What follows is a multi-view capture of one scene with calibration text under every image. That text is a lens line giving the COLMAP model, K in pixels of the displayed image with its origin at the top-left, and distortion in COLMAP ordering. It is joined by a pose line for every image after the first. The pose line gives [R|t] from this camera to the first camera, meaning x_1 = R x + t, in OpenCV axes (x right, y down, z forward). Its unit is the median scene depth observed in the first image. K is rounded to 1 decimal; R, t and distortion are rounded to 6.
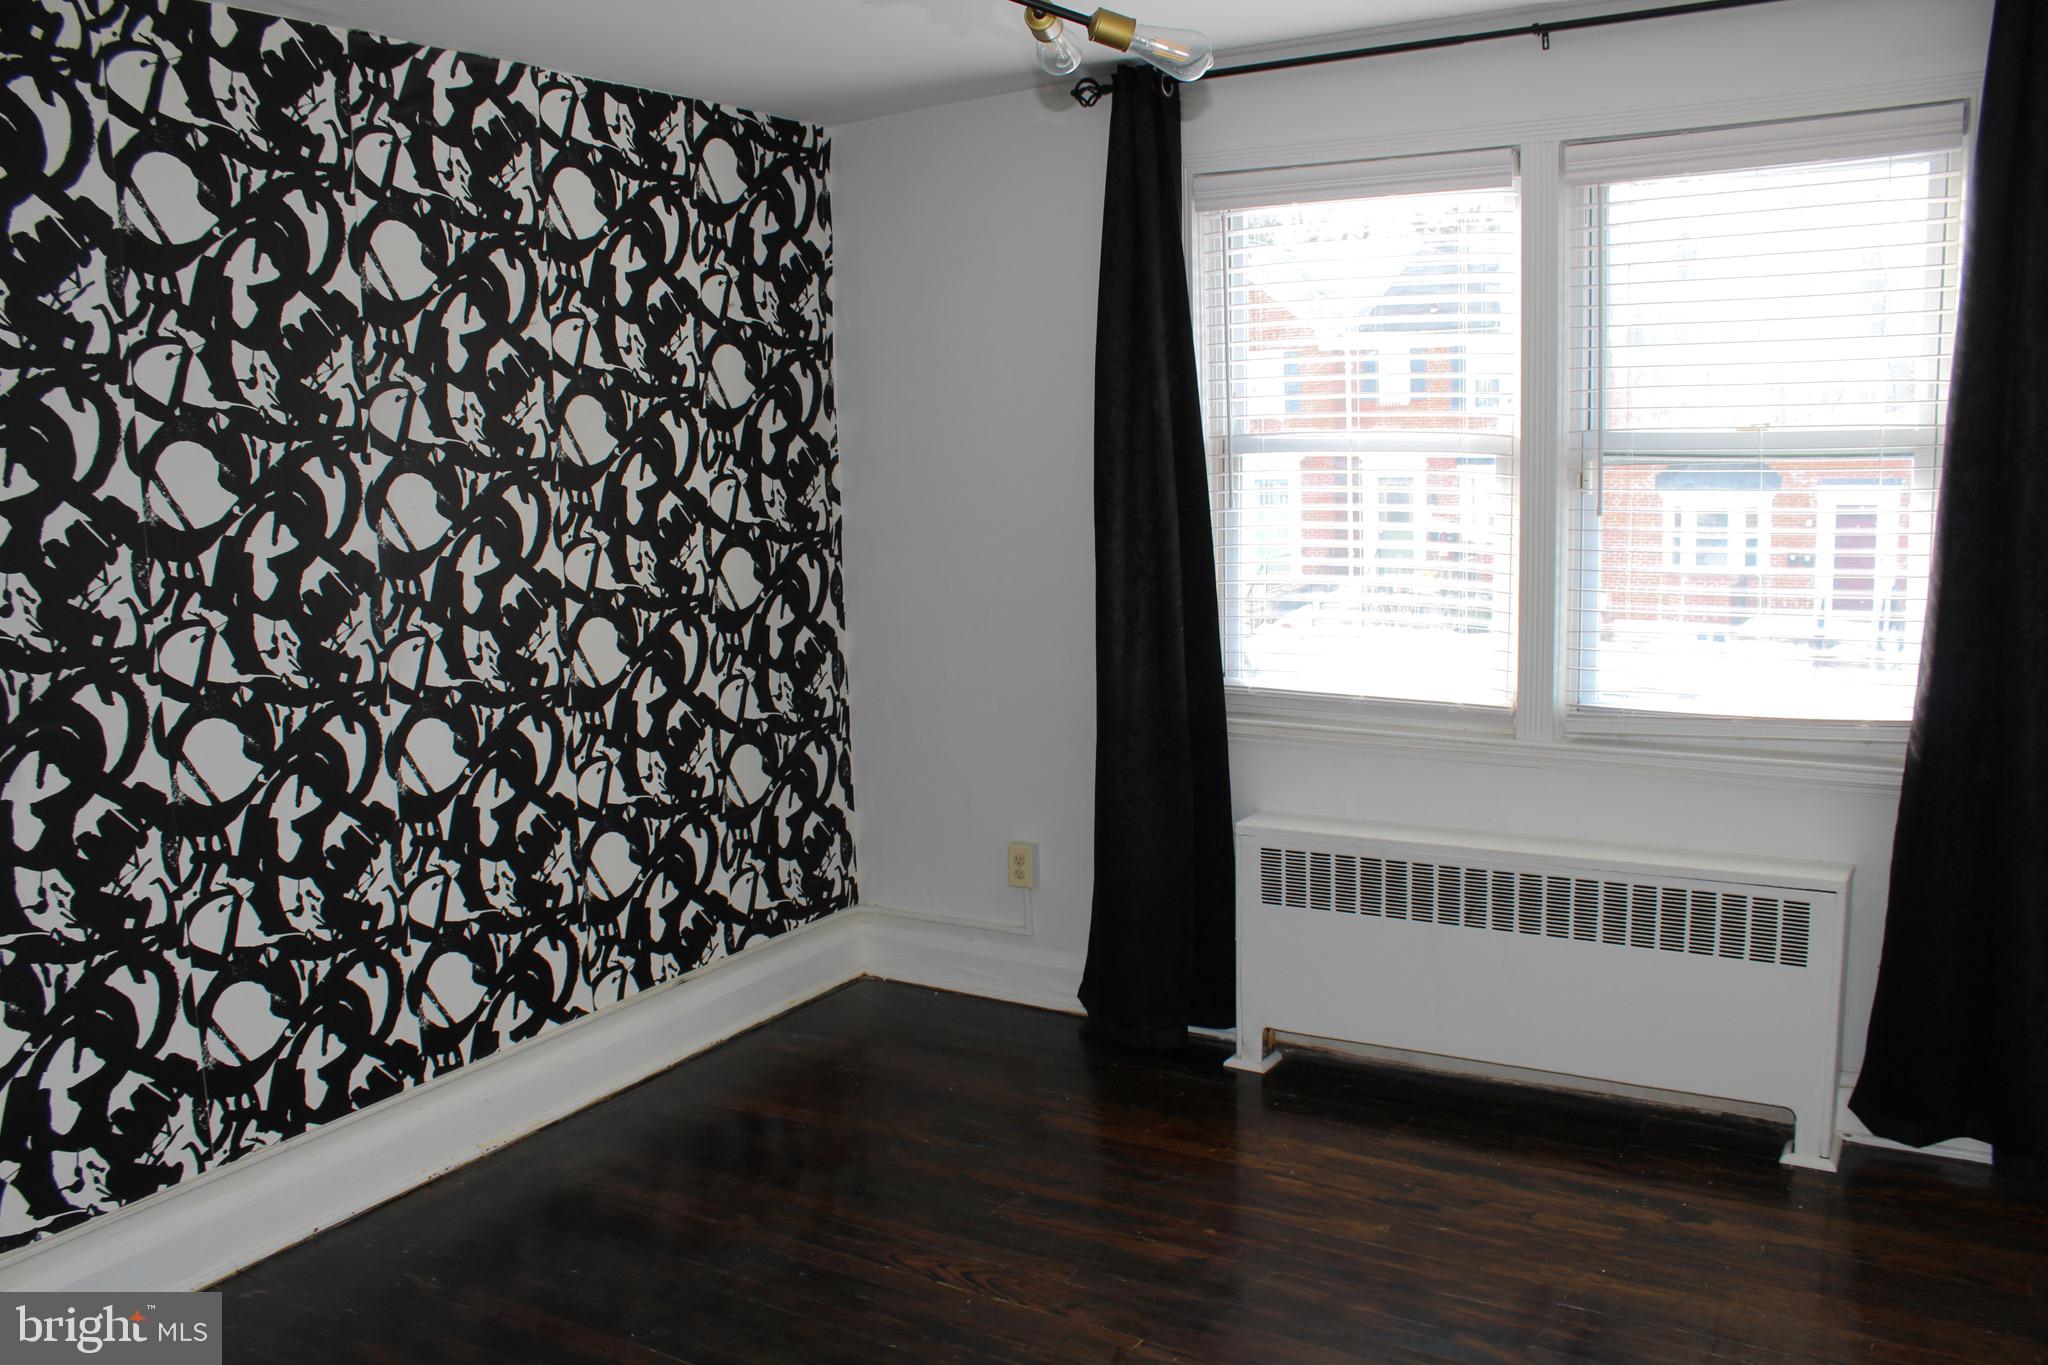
lens RADIAL K [[1754.8, 0, 1040.6], [0, 1754.8, 700.7], [0, 0, 1]] dist [-0.140720, 0.109510]
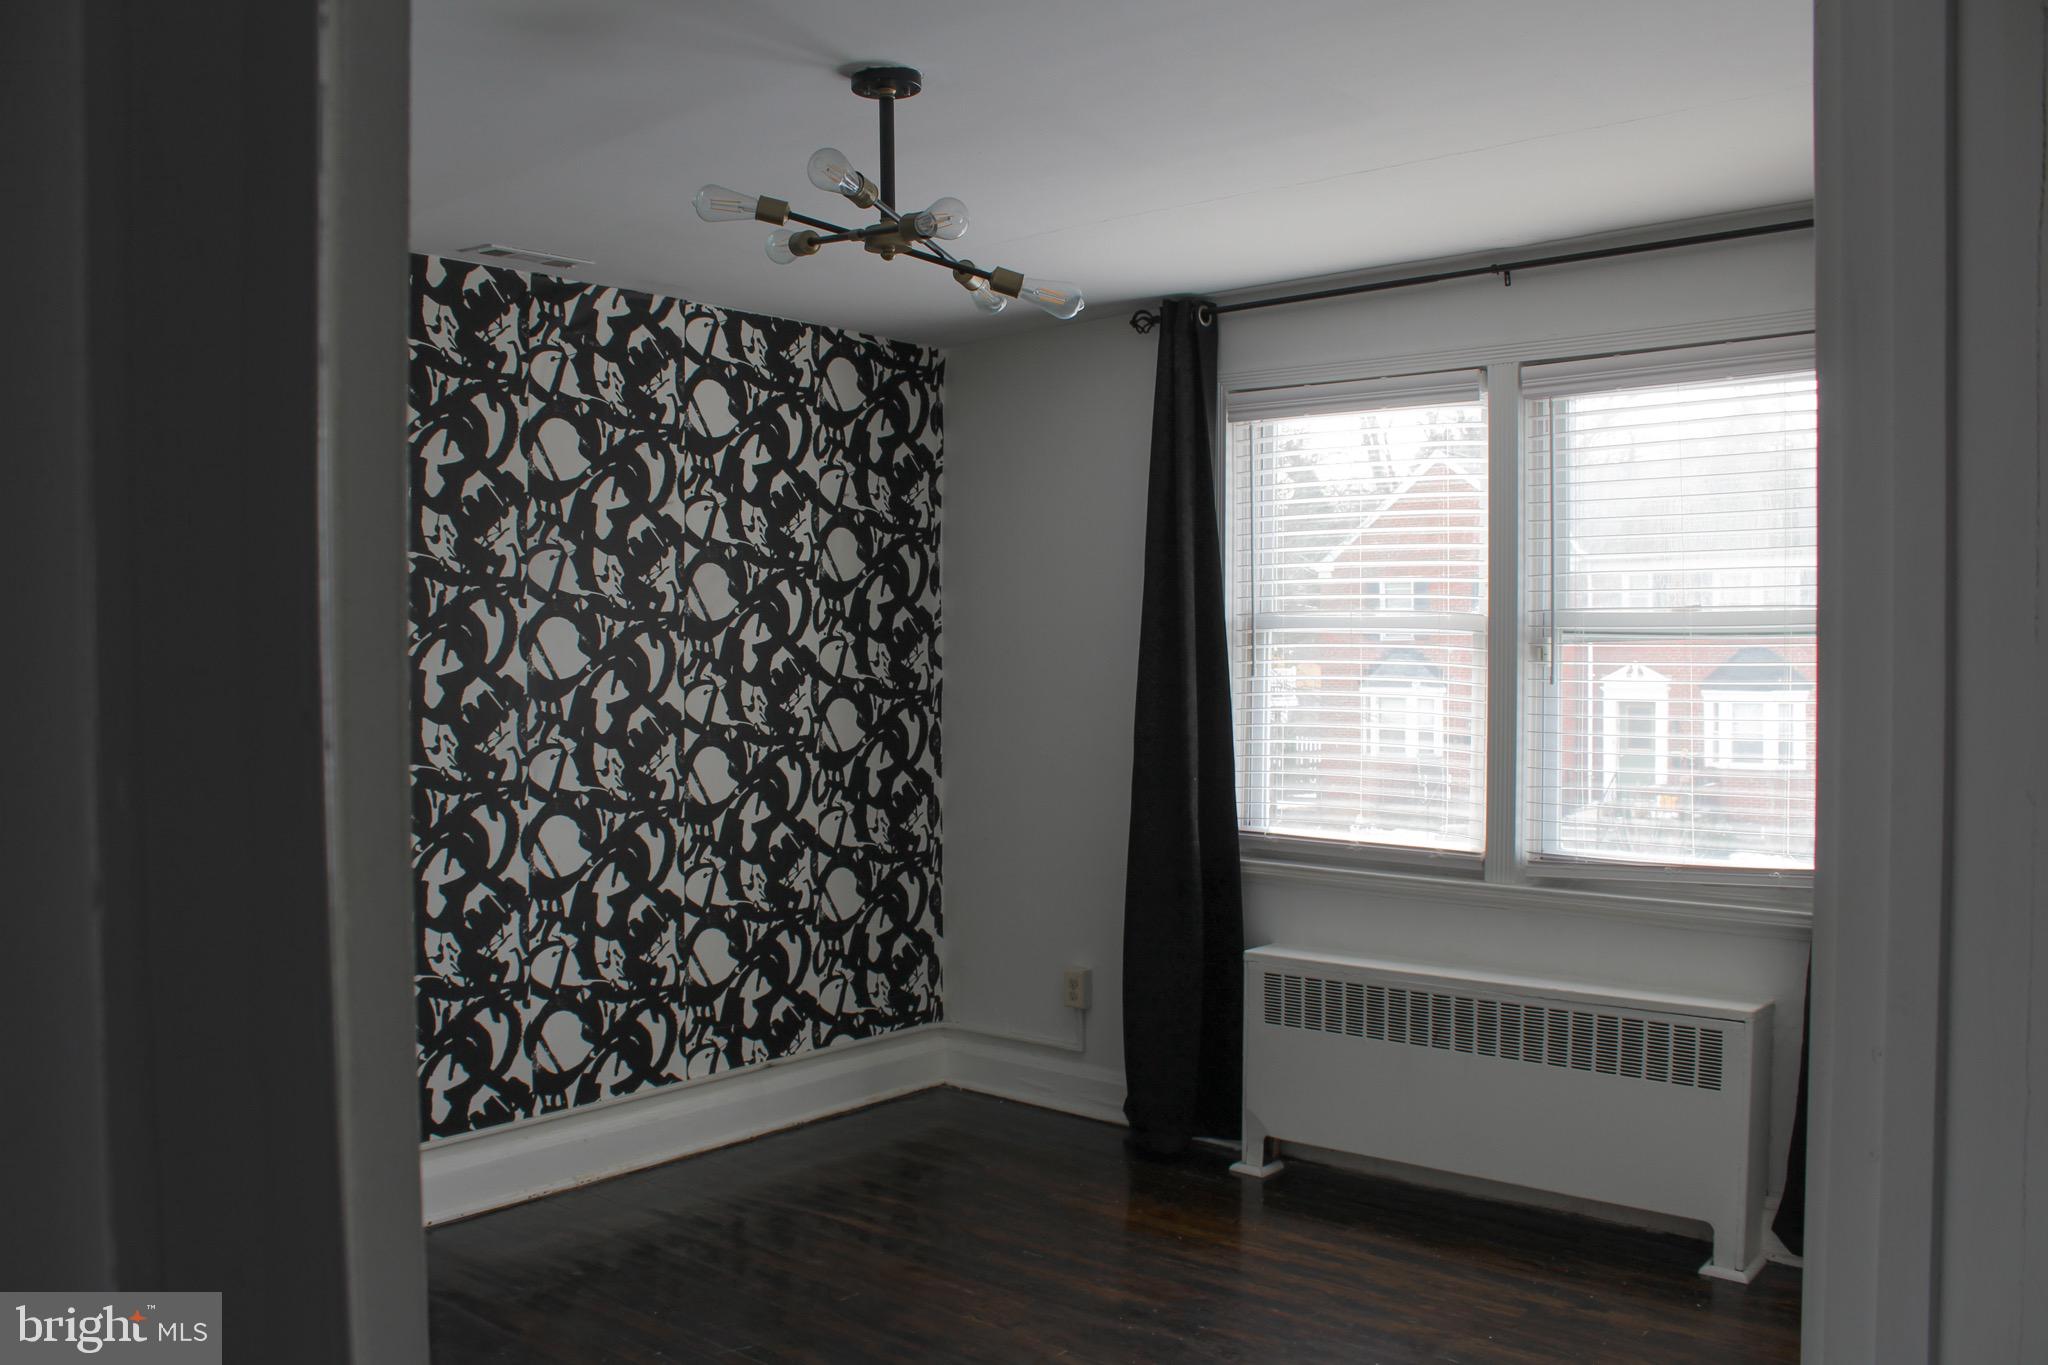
lens RADIAL K [[1754.8, 0, 1013.6], [0, 1754.8, 693.6], [0, 0, 1]] dist [-0.140720, 0.109510]
pose [[0.986808, 0.032894, -0.158516, 0.143605], [-0.052326, 0.991392, -0.120020, 0.050630], [0.153203, 0.126732, 0.980035, -0.159293]]
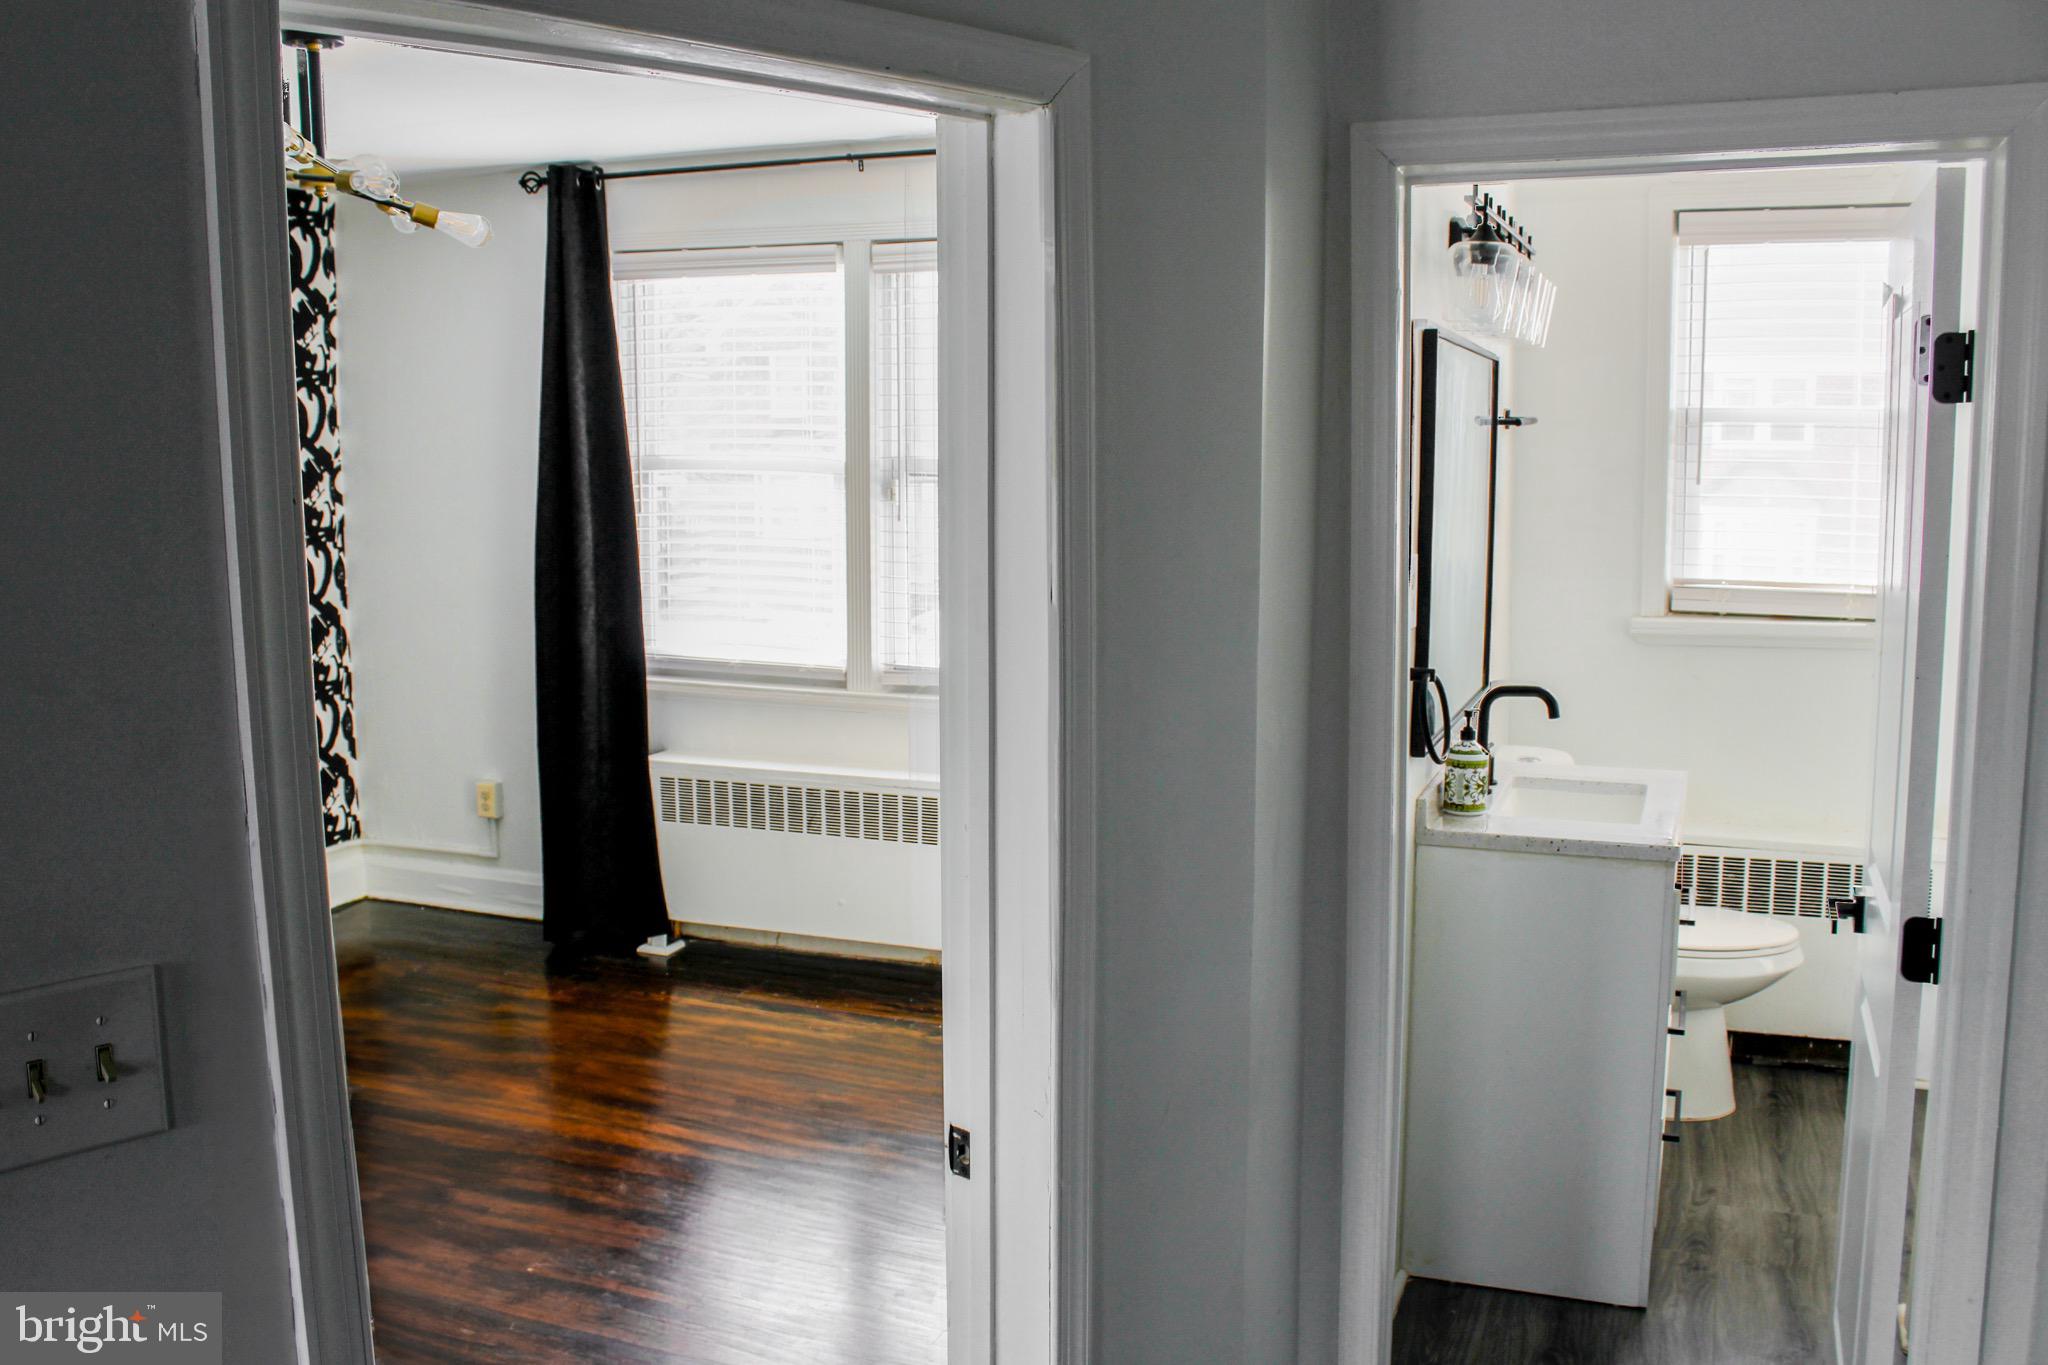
lens RADIAL K [[1754.8, 0, 1039.1], [0, 1754.8, 696.2], [0, 0, 1]] dist [-0.140720, 0.109510]
pose [[0.979987, 0.002589, 0.199044, 0.148834], [-0.000953, 0.999965, -0.008317, 0.036270], [-0.199059, 0.007961, 0.979955, -0.320128]]
